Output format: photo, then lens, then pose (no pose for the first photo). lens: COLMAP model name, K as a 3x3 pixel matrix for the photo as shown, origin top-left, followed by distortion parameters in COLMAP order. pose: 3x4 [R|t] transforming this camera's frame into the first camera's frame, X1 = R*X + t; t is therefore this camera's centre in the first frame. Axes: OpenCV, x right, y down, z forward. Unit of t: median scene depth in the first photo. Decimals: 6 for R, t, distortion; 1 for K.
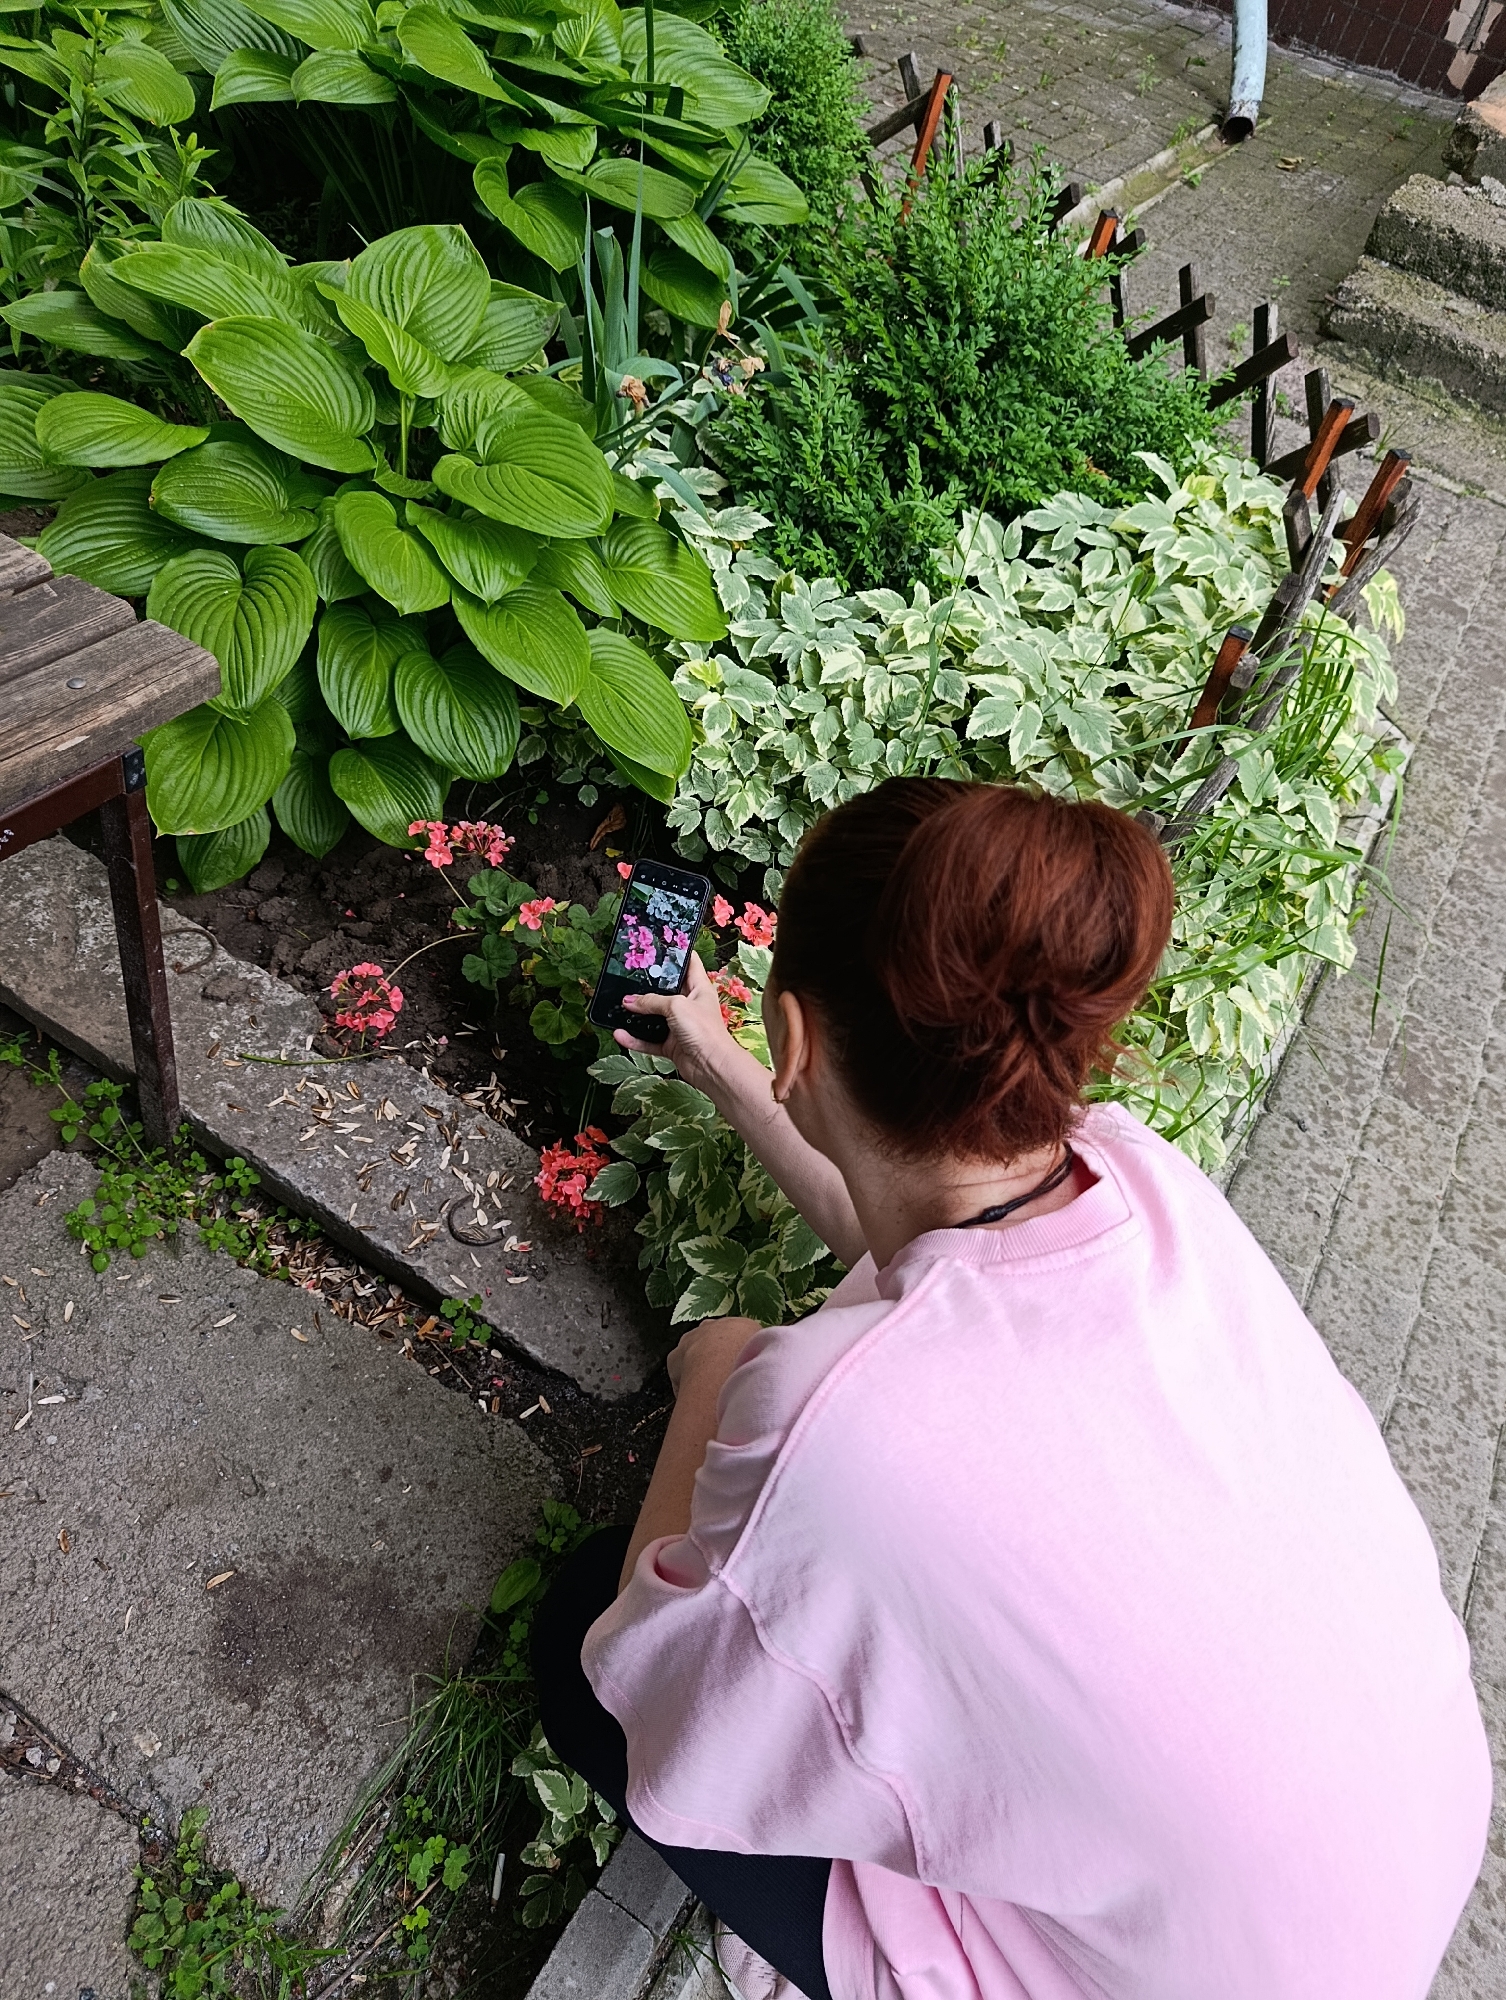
lens RADIAL K [[1335.0, 0, 753.0], [0, 1335.0, 1000.0], [0, 0, 1]] dist [0.000640, 0.000831]
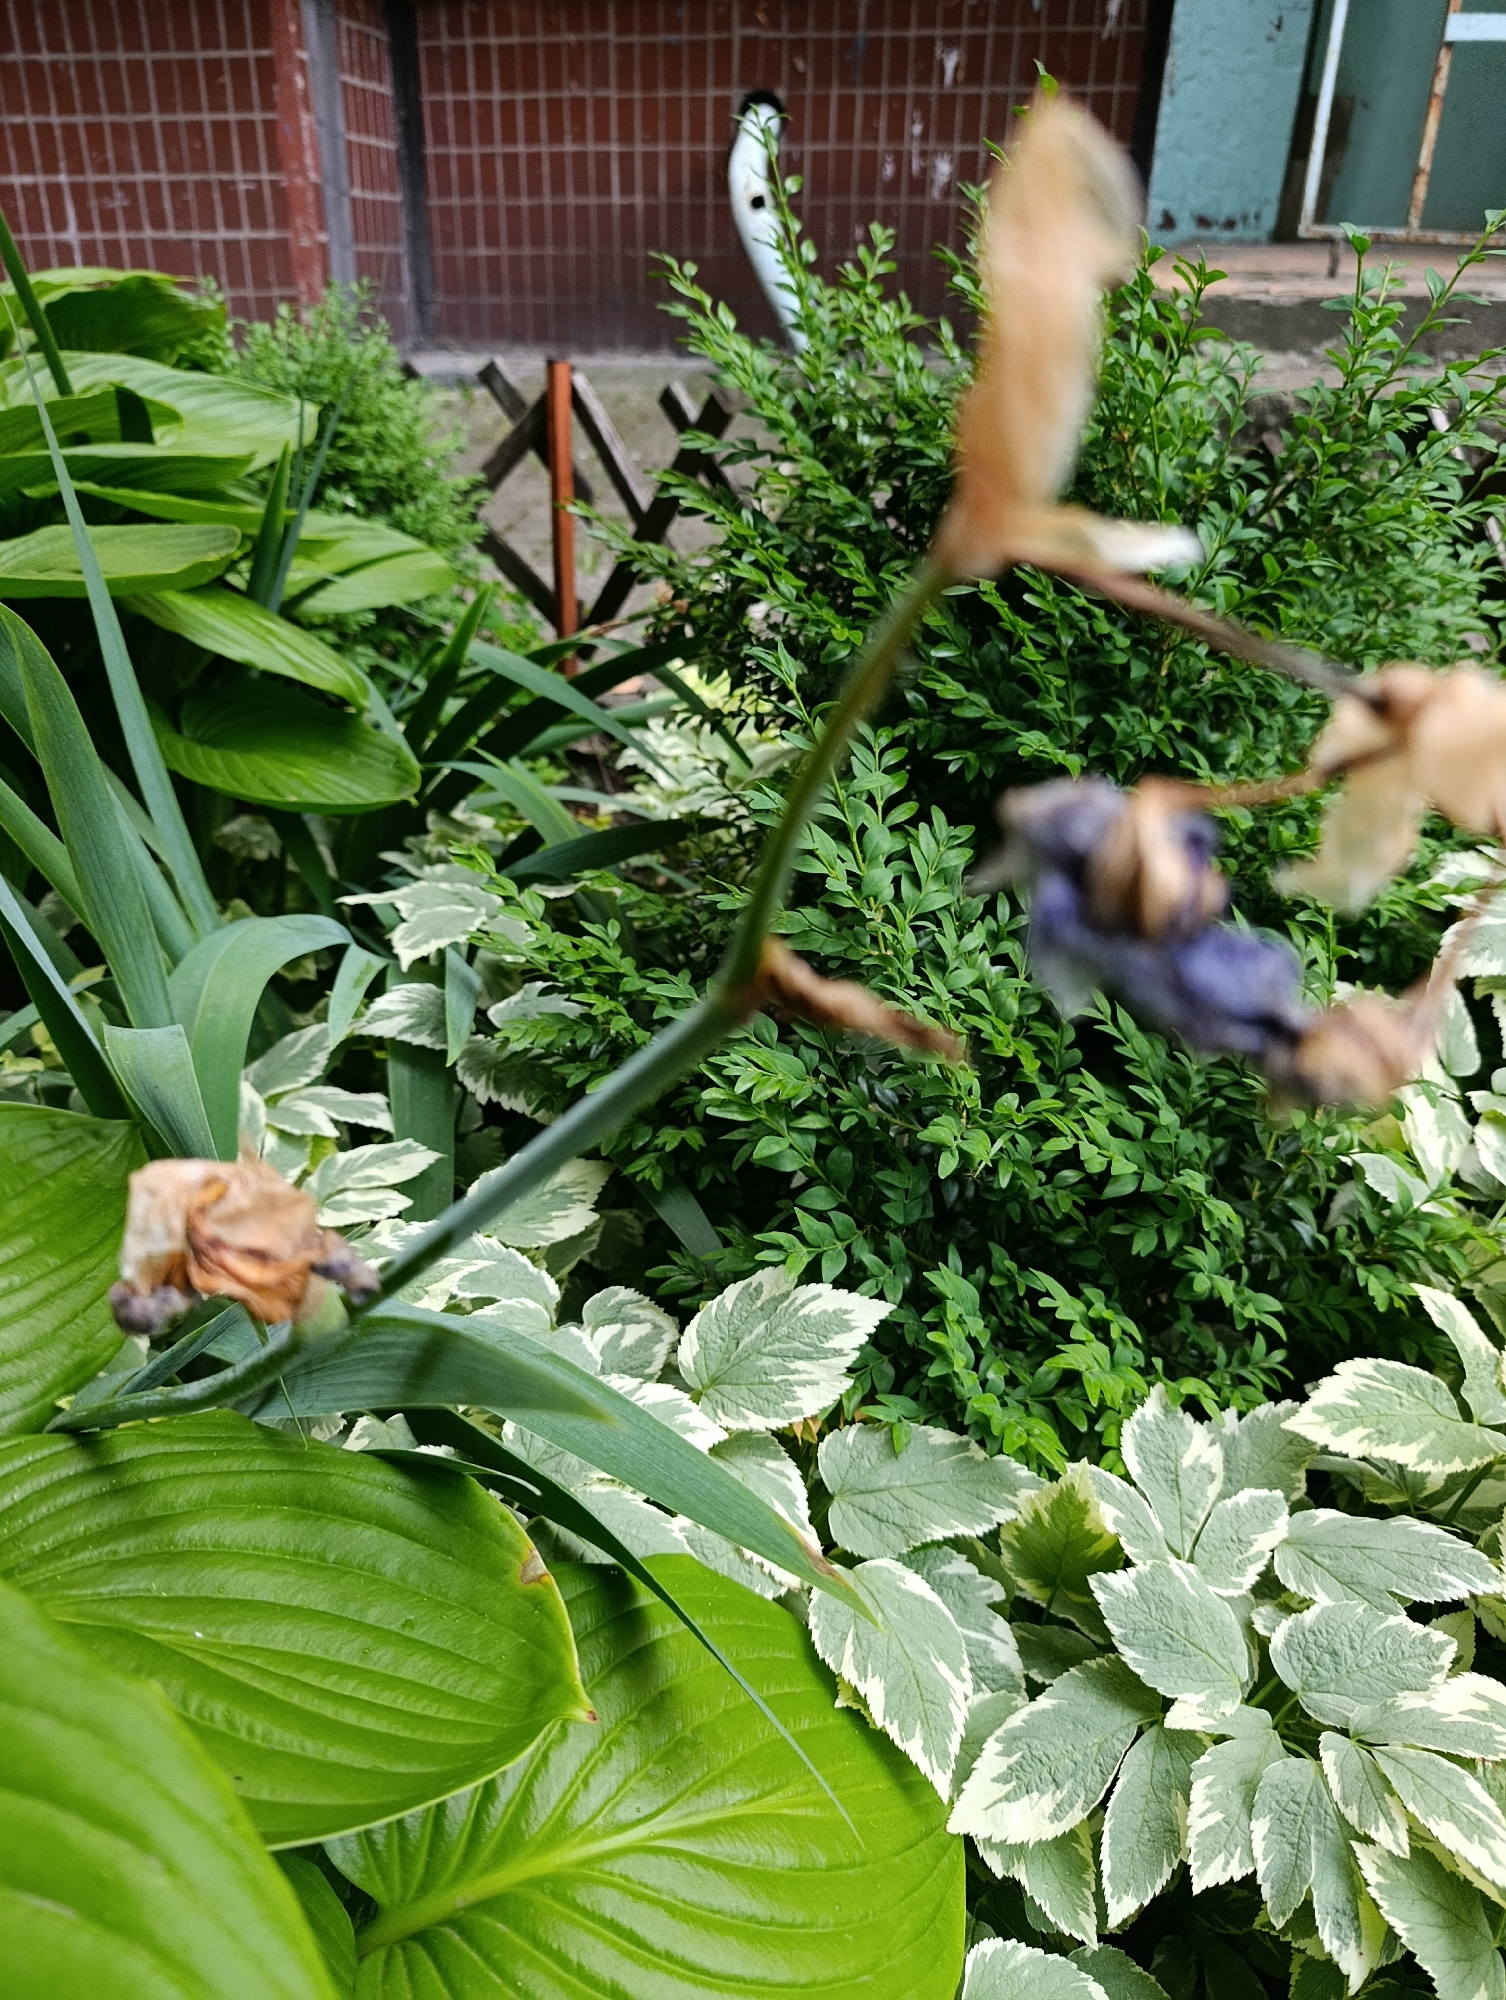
lens RADIAL K [[1335.0, 0, 753.0], [0, 1335.0, 1000.0], [0, 0, 1]] dist [0.000640, 0.000831]
pose [[0.902819, -0.359428, 0.236070, -0.048751], [0.410690, 0.883435, -0.225556, -0.327921], [-0.127481, 0.300588, 0.945196, 0.653729]]
